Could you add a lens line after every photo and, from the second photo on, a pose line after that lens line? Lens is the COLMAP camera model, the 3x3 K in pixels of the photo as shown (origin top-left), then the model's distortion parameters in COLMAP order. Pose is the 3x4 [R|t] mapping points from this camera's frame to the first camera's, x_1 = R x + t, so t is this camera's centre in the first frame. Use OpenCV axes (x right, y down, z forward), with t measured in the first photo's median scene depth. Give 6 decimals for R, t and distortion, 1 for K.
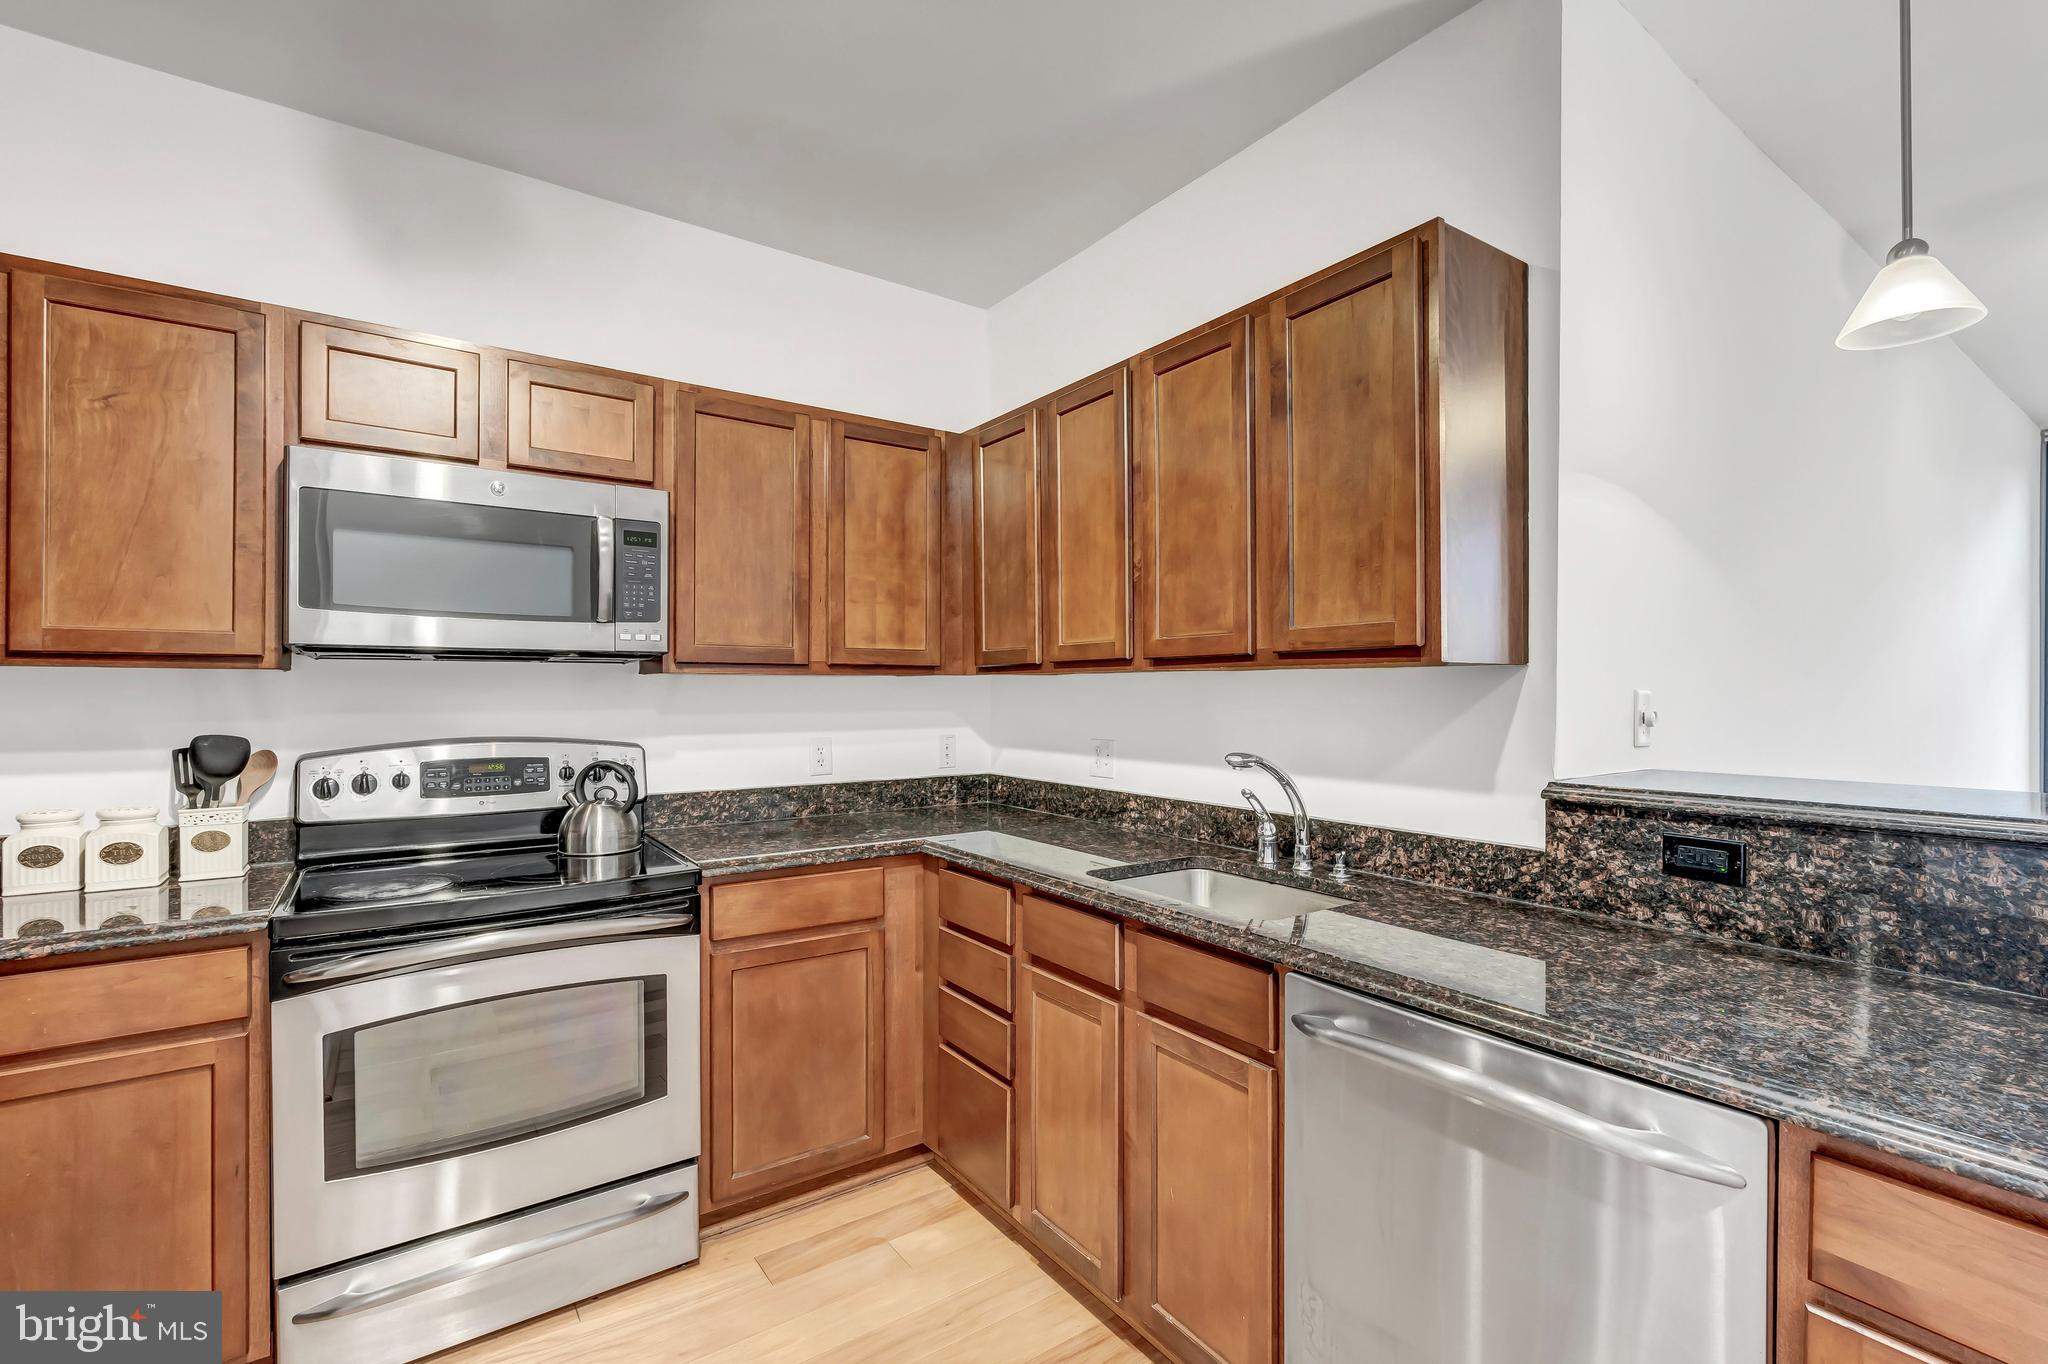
lens RADIAL K [[924.0, 0, 1048.2], [0, 924.0, 687.8], [0, 0, 1]] dist [-0.002127, -0.000271]
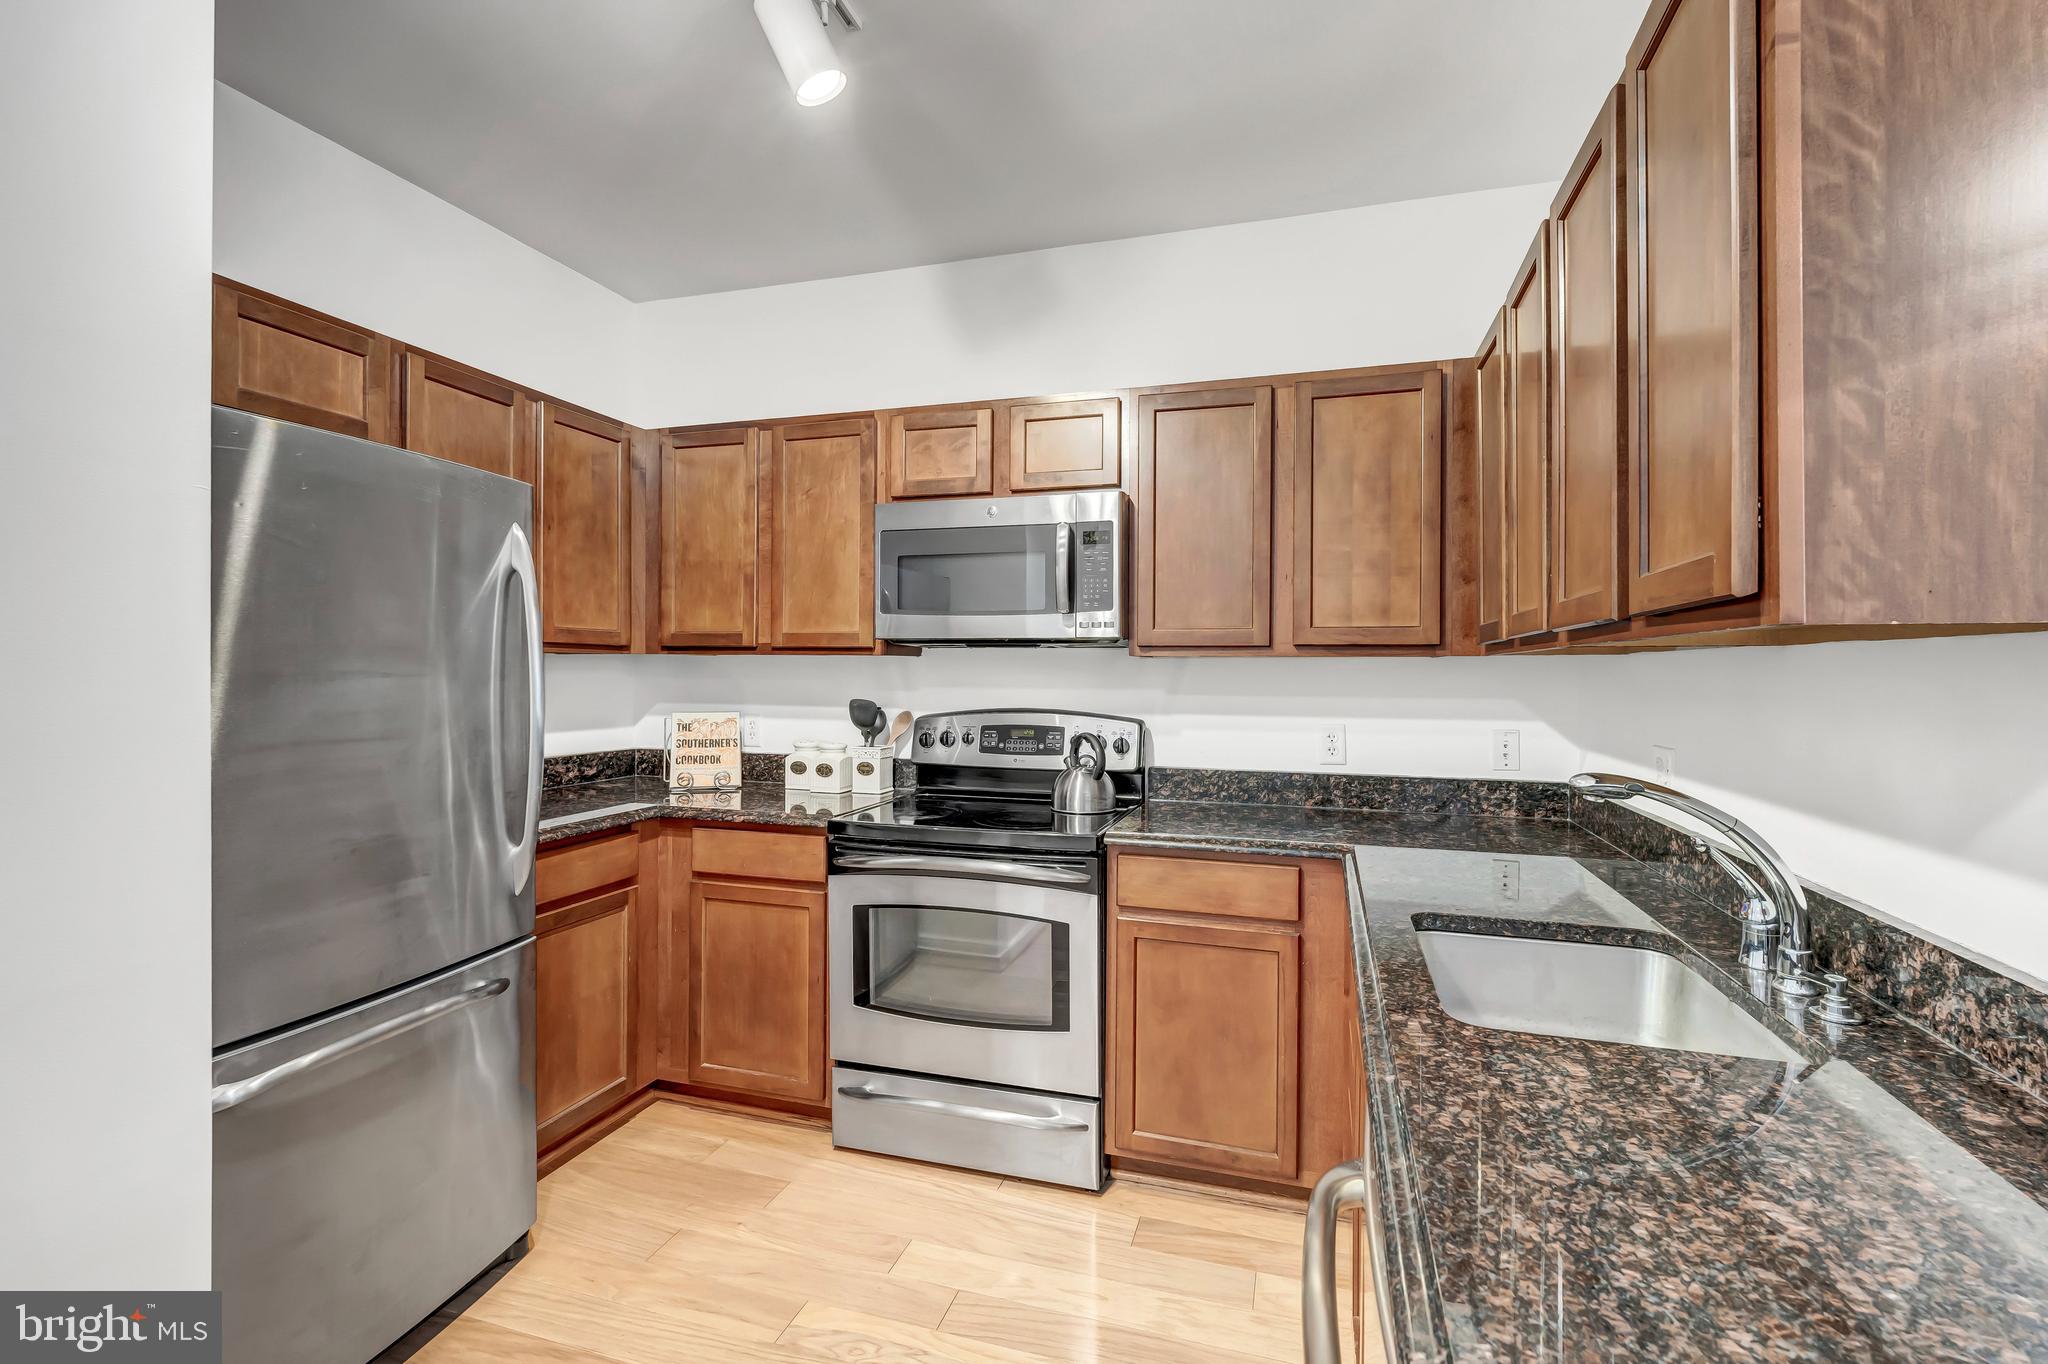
lens RADIAL K [[924.0, 0, 986.8], [0, 924.0, 669.2], [0, 0, 1]] dist [-0.002127, -0.000271]
pose [[0.588156, 0.003681, -0.808739, 0.396503], [-0.004038, 0.999991, 0.001615, -0.001752], [0.808737, 0.002316, 0.588166, 0.230768]]
